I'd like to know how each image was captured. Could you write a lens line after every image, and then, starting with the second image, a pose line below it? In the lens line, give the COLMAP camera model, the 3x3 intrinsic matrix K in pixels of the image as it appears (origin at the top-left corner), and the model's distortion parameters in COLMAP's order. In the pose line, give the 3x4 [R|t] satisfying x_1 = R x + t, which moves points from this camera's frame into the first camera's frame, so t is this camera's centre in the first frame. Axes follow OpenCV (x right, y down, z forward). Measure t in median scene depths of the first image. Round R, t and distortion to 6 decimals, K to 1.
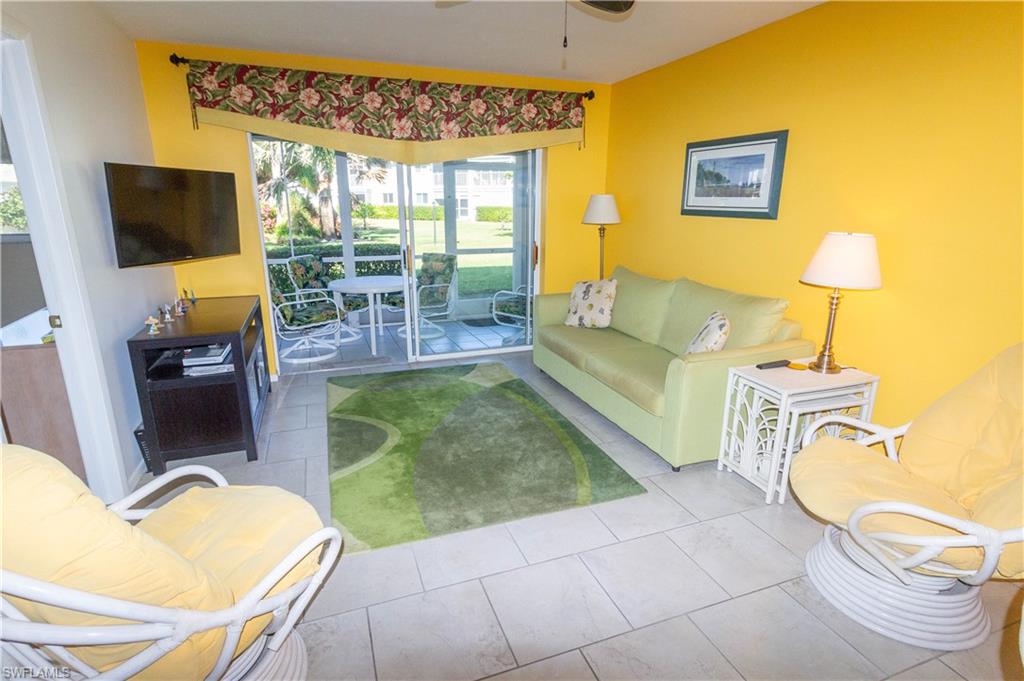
lens RADIAL K [[512.8, 0, 506.4], [0, 512.8, 342.9], [0, 0, 1]] dist [0.003354, 0.002825]
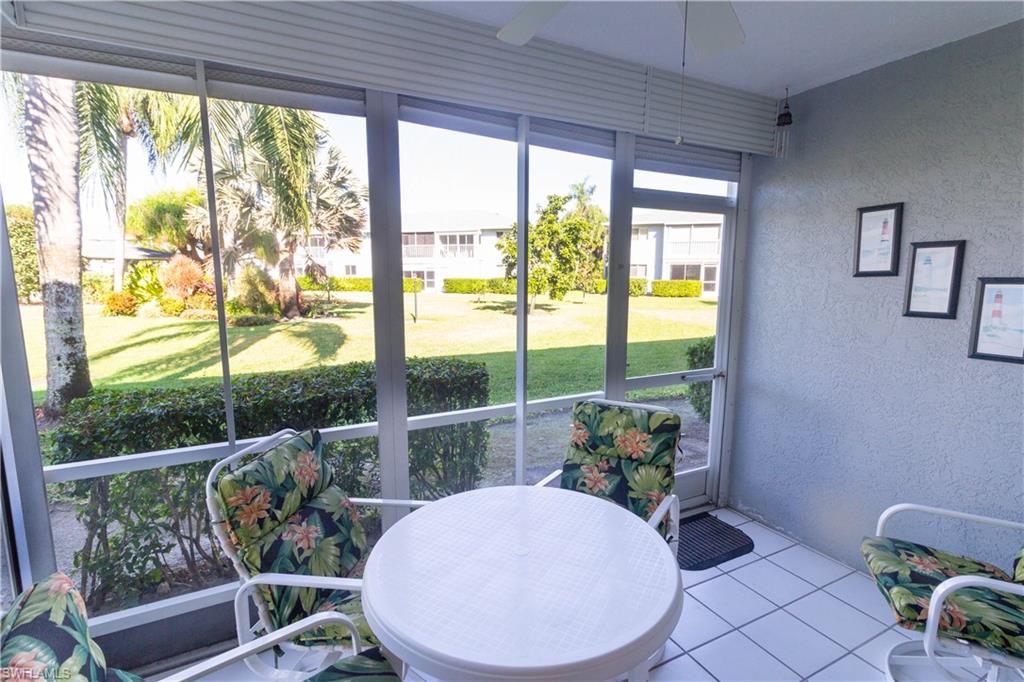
lens RADIAL K [[471.3, 0, 497.6], [0, 471.3, 345.3], [0, 0, 1]] dist [0.009354, -0.000273]
pose [[0.995097, -0.015944, 0.097611, -0.396204], [0.027229, 0.992946, -0.115401, -0.273519], [-0.095082, 0.117493, 0.988511, 0.976171]]
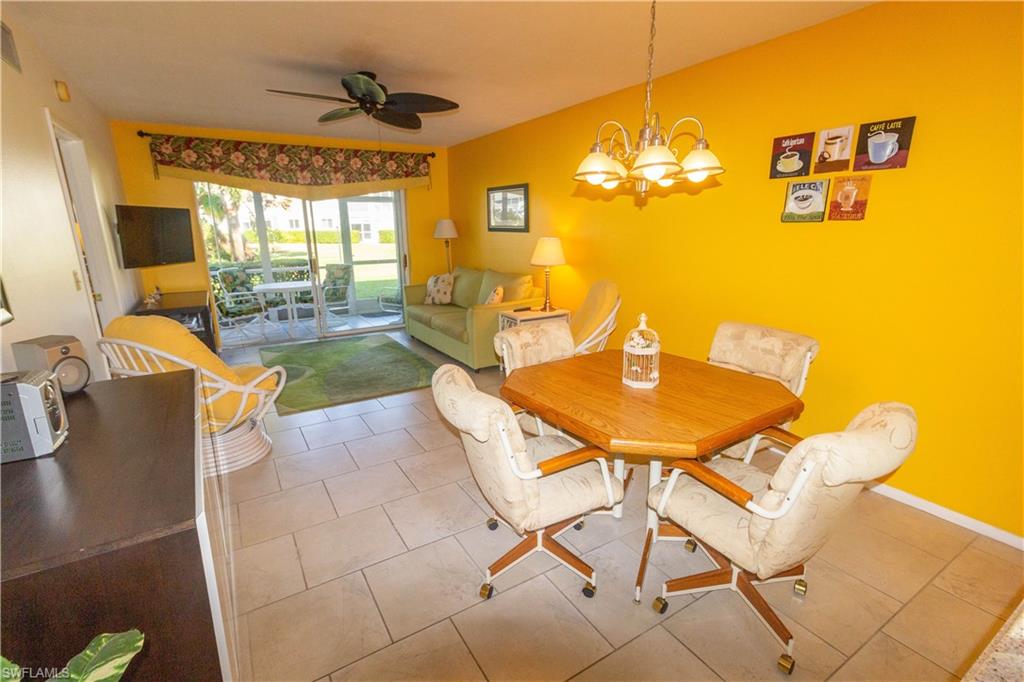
lens RADIAL K [[471.3, 0, 503.0], [0, 471.3, 344.4], [0, 0, 1]] dist [0.009354, -0.000273]
pose [[0.982381, -0.060939, 0.176675, 0.092081], [0.064548, 0.997806, -0.014743, 0.124372], [-0.175388, 0.025887, 0.984159, -0.438512]]
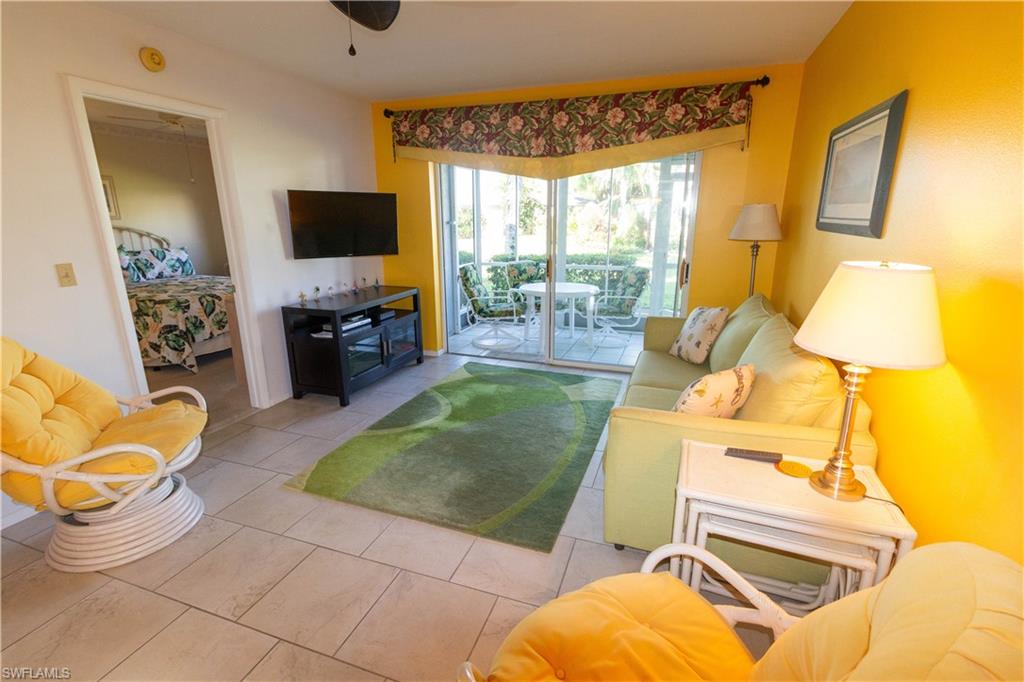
lens RADIAL K [[471.3, 0, 511.2], [0, 471.3, 343.4], [0, 0, 1]] dist [0.009354, -0.000273]
pose [[0.766904, 0.164419, -0.620342, 0.416587], [-0.164623, 0.984681, 0.057469, -0.055780], [0.620288, 0.058050, 0.782223, 0.204037]]
